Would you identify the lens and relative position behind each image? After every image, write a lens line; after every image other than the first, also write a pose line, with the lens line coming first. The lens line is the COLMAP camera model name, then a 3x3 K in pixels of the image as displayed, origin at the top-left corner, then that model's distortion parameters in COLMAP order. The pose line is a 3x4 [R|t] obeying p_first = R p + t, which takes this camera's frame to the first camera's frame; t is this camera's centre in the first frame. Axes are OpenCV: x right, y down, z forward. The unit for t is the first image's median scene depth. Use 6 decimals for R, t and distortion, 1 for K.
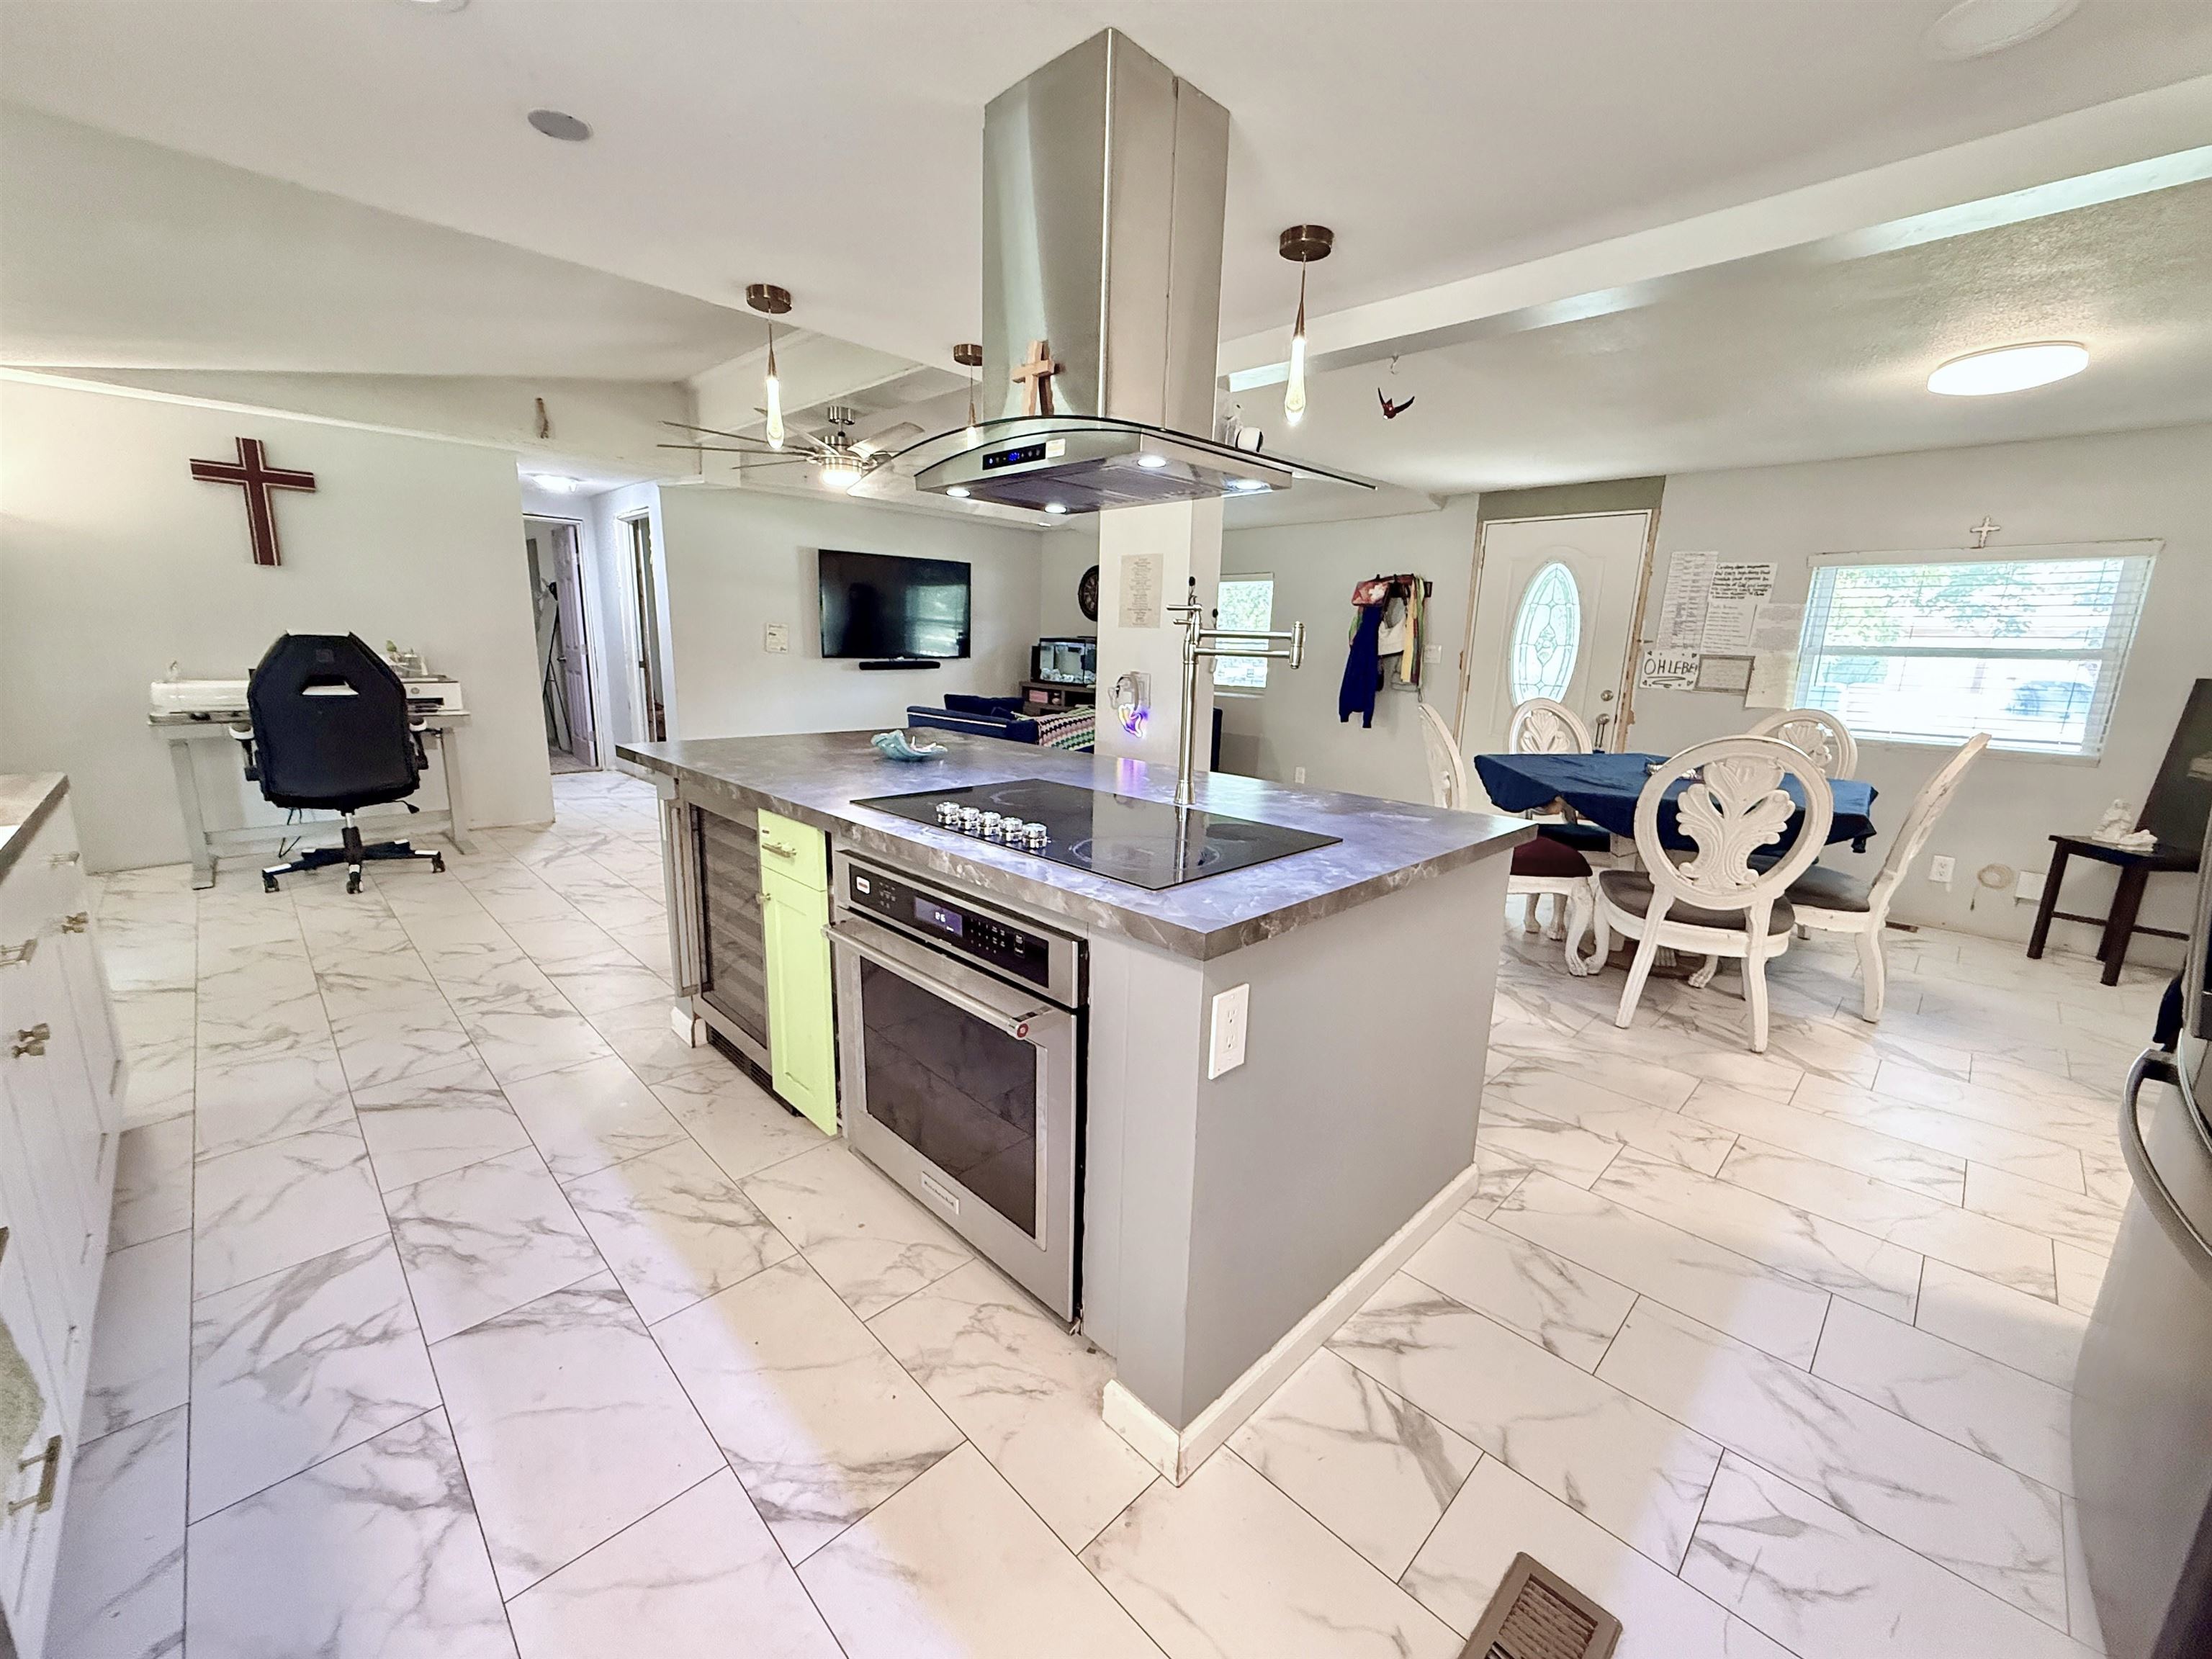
lens RADIAL K [[882.9, 0, 1102.2], [0, 882.9, 825.3], [0, 0, 1]] dist [-0.000142, 0.000000]
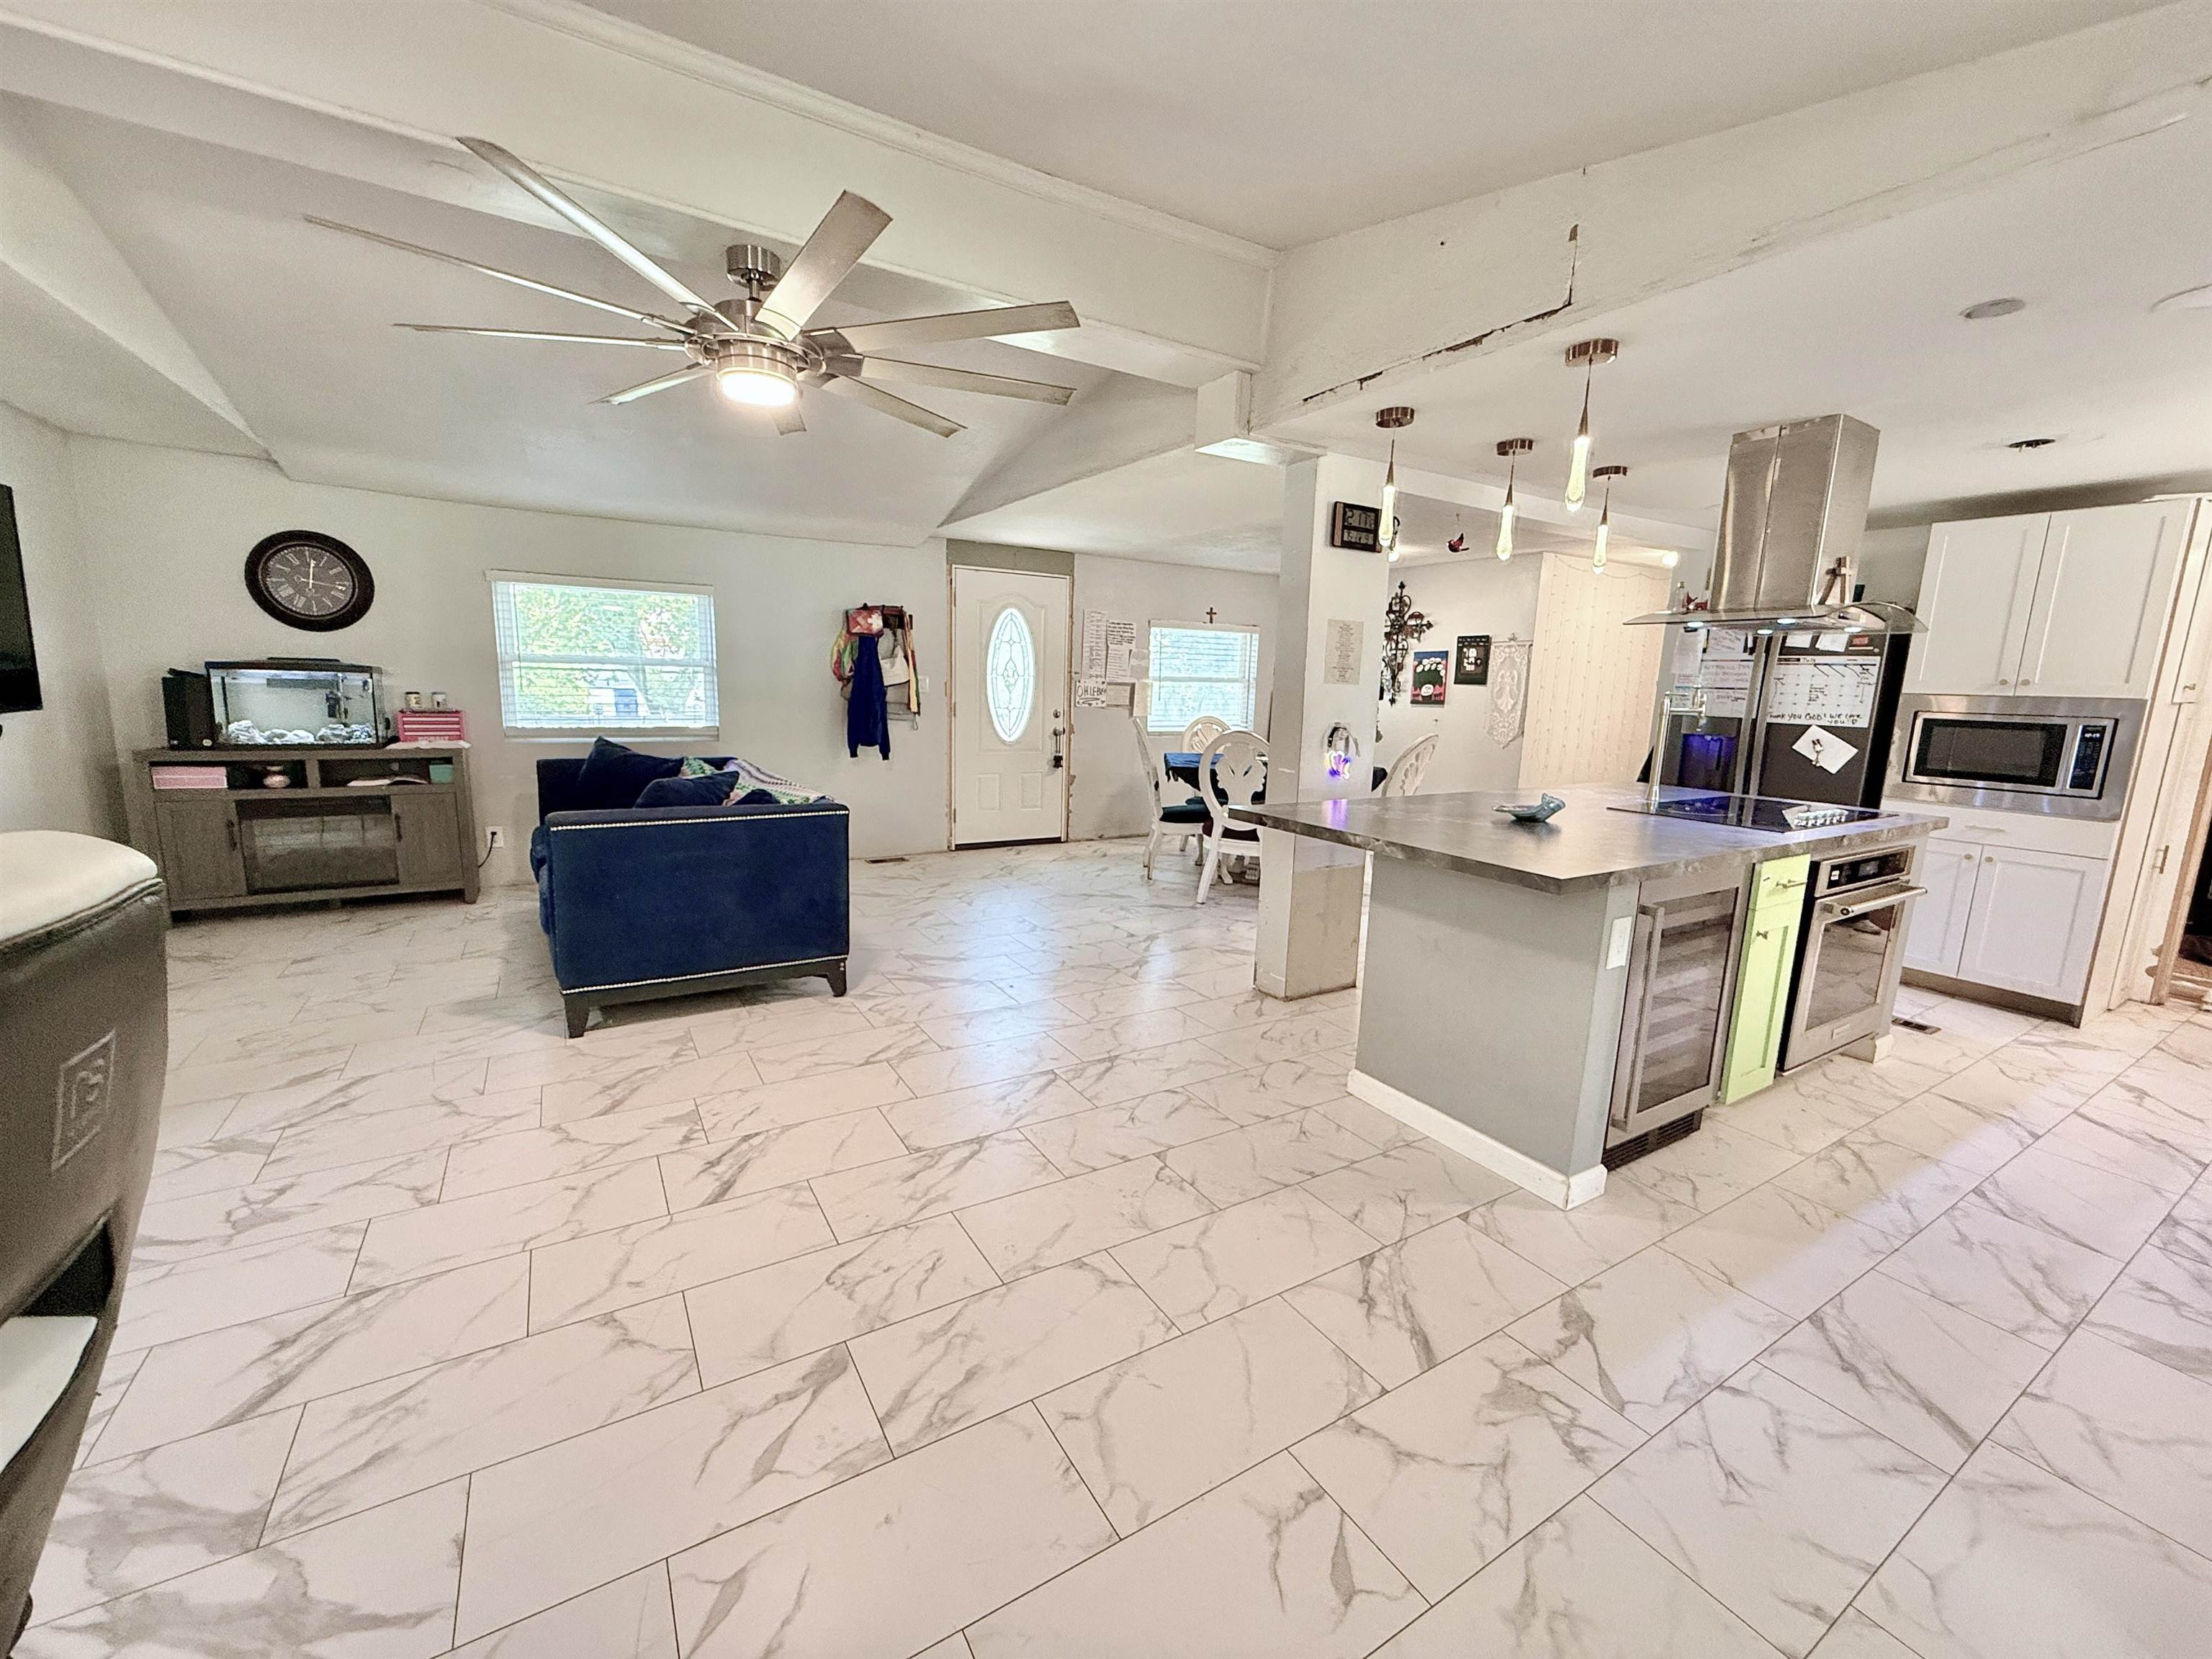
lens RADIAL K [[882.9, 0, 1098.9], [0, 882.9, 827.8], [0, 0, 1]] dist [-0.000142, 0.000000]
pose [[0.233674, -0.183459, 0.954850, -0.856774], [0.179352, 0.973319, 0.143116, -0.195847], [-0.955630, 0.137812, 0.260344, 0.768959]]
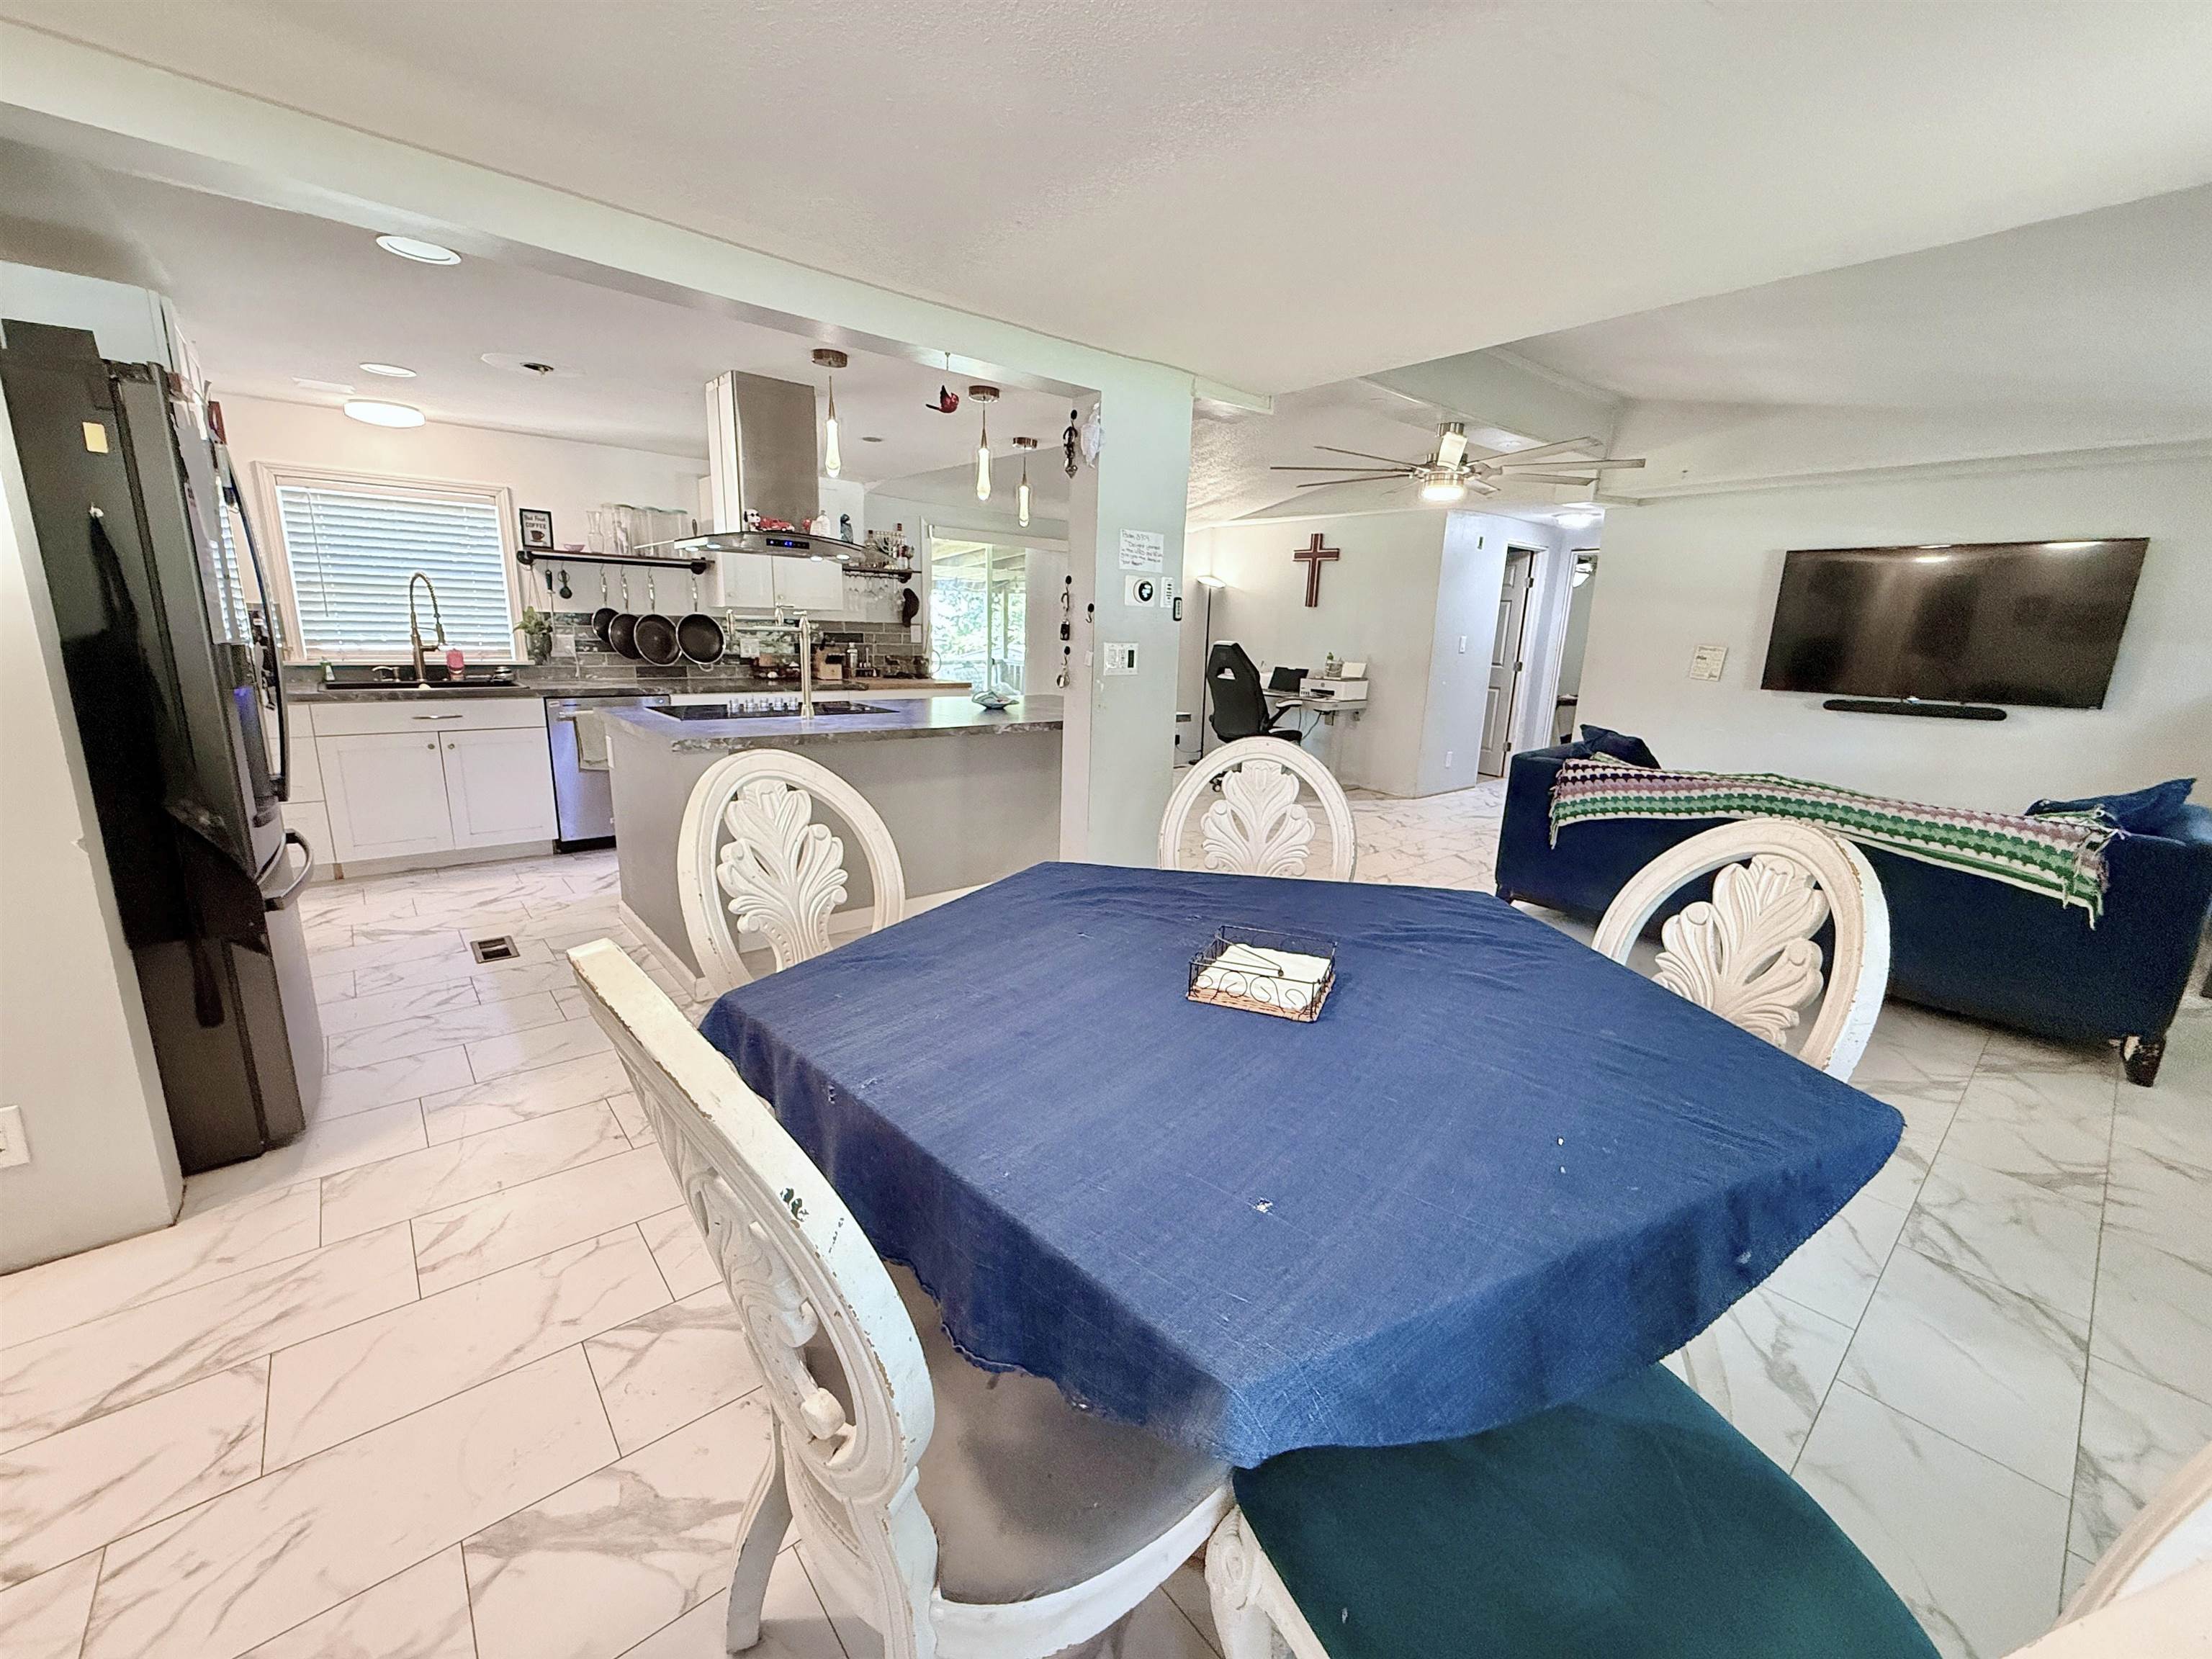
lens RADIAL K [[882.9, 0, 1100.8], [0, 882.9, 830.5], [0, 0, 1]] dist [-0.000142, 0.000000]
pose [[-0.076209, 0.196444, -0.977549, 0.868367], [-0.242217, 0.947385, 0.209265, -0.155226], [0.967225, 0.252726, -0.024617, 0.807207]]
